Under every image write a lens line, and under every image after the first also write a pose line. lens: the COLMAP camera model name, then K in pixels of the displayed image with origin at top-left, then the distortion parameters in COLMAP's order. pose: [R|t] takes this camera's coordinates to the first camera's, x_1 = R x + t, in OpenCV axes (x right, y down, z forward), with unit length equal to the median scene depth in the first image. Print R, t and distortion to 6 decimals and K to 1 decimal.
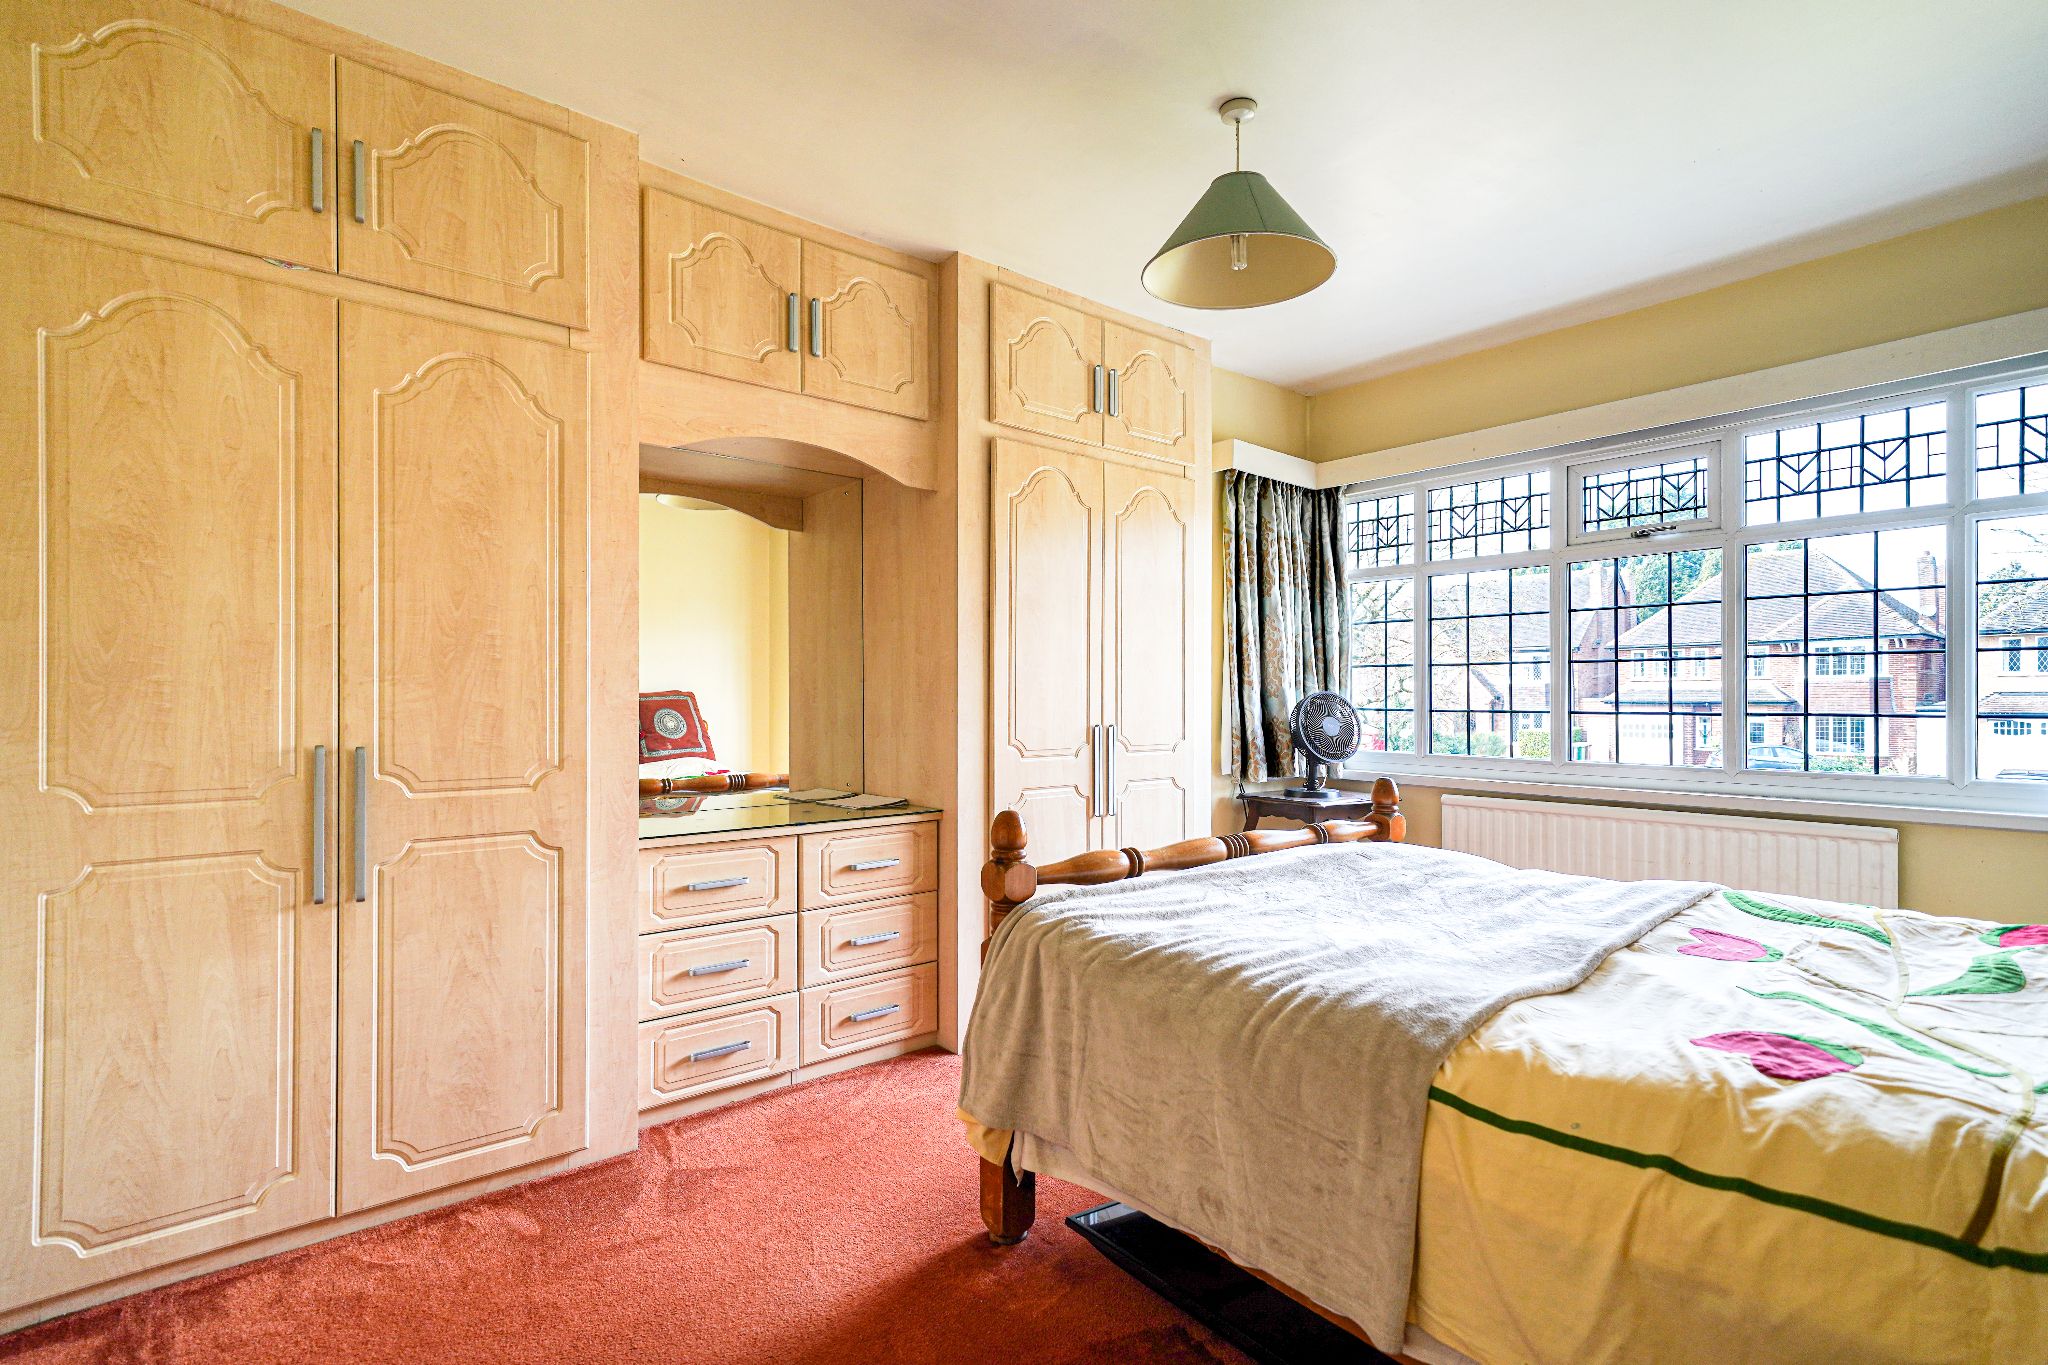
lens RADIAL K [[948.8, 0, 1027.0], [0, 948.8, 694.9], [0, 0, 1]] dist [0.000628, 0.000402]
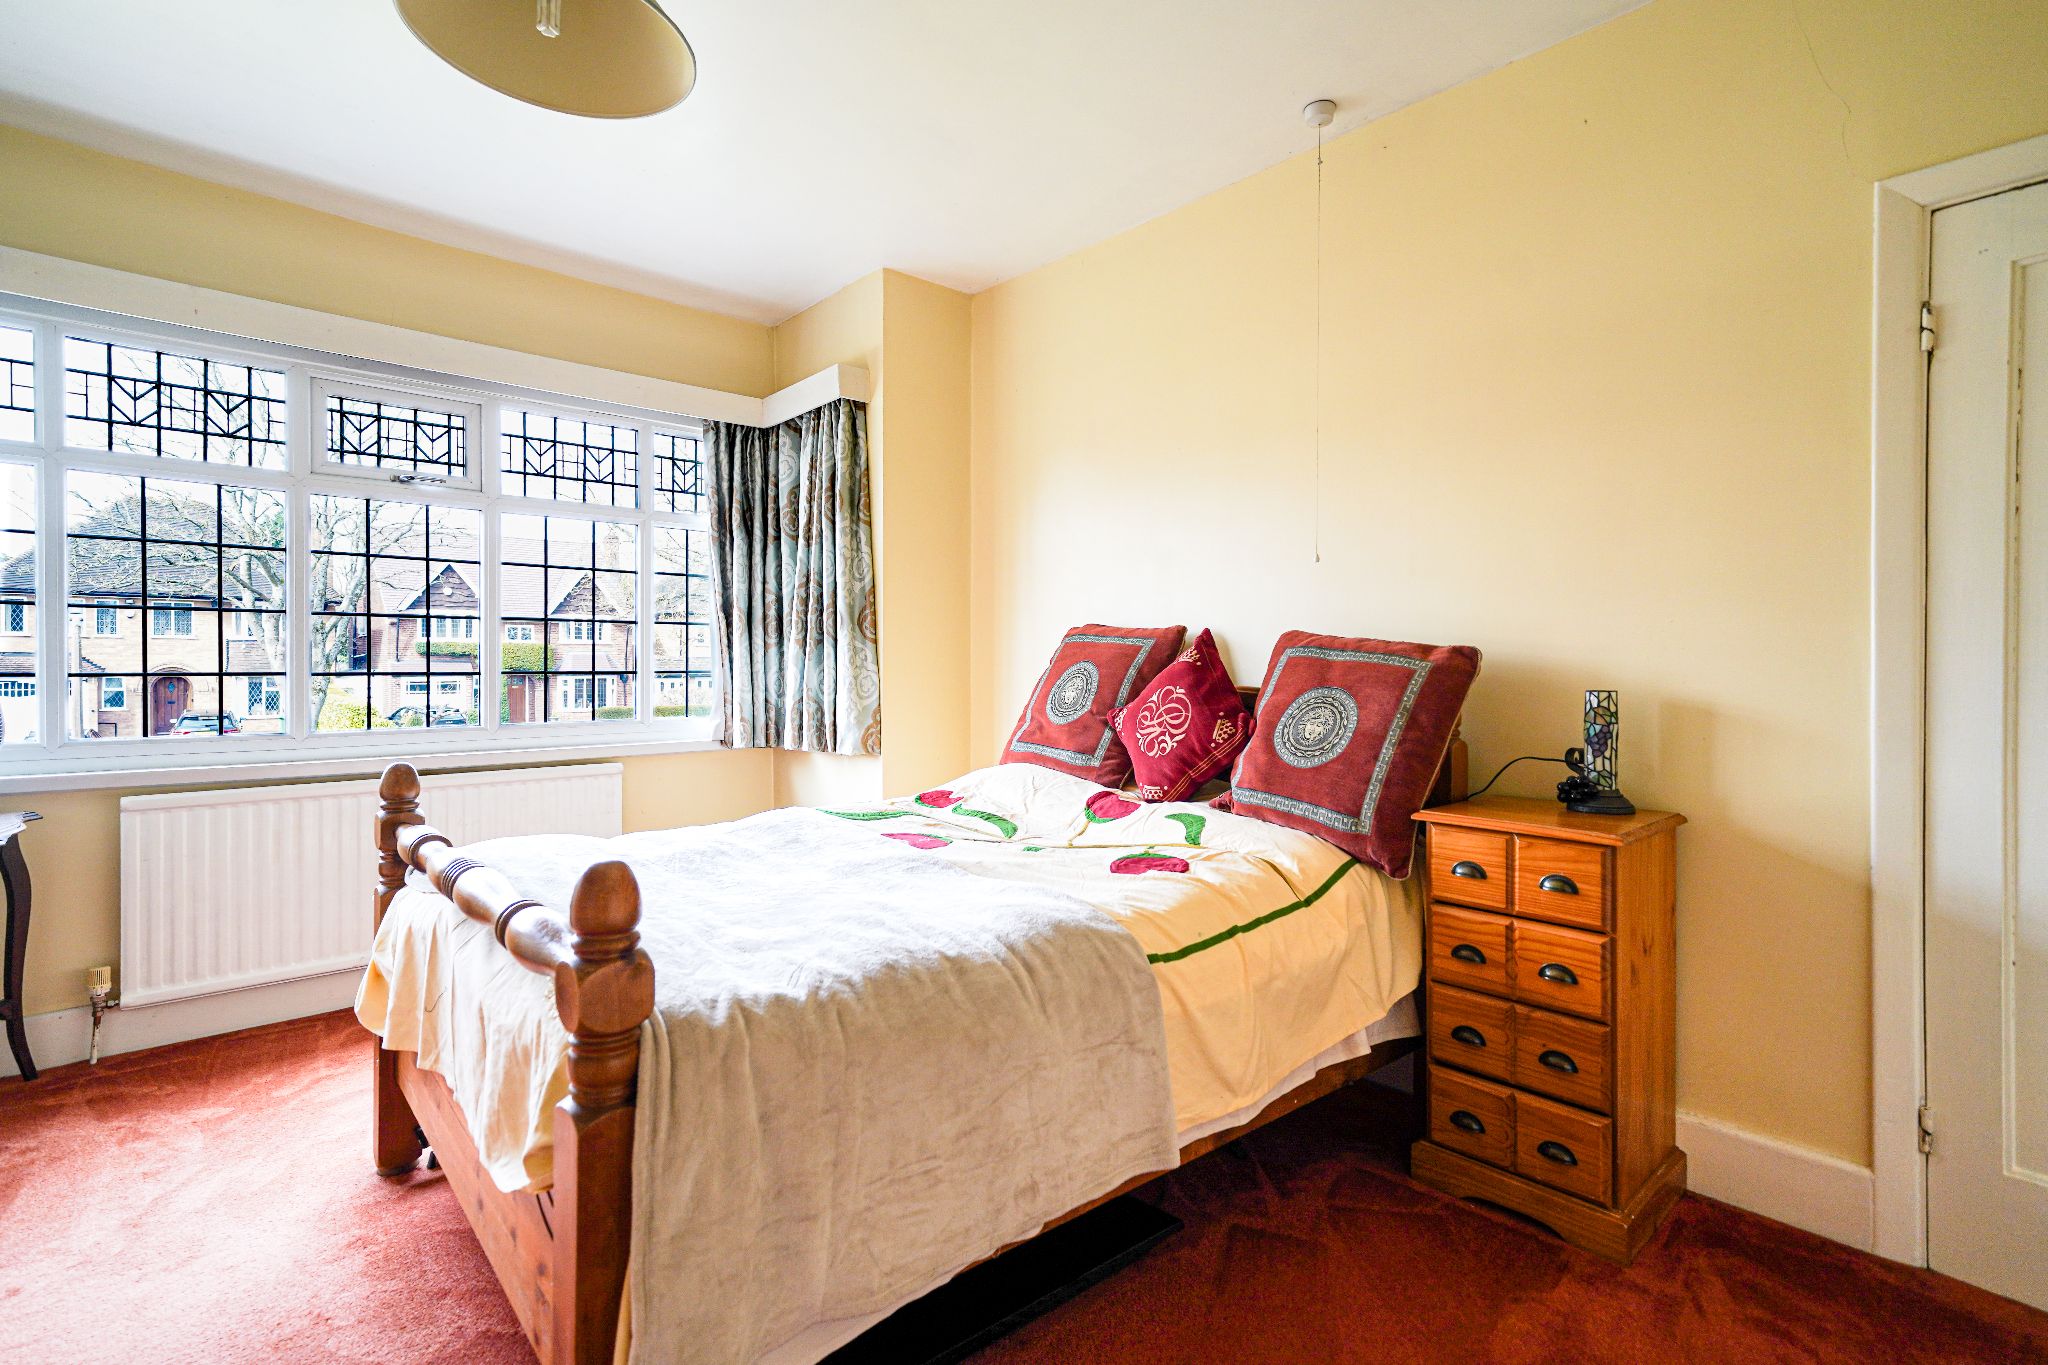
lens RADIAL K [[973.6, 0, 1028.0], [0, 973.6, 660.0], [0, 0, 1]] dist [0.052758, 0.000186]
pose [[-0.024136, -0.003693, 0.999702, -0.305463], [-0.005732, 0.999977, 0.003556, -0.002184], [-0.999692, -0.005644, -0.024157, 0.389373]]
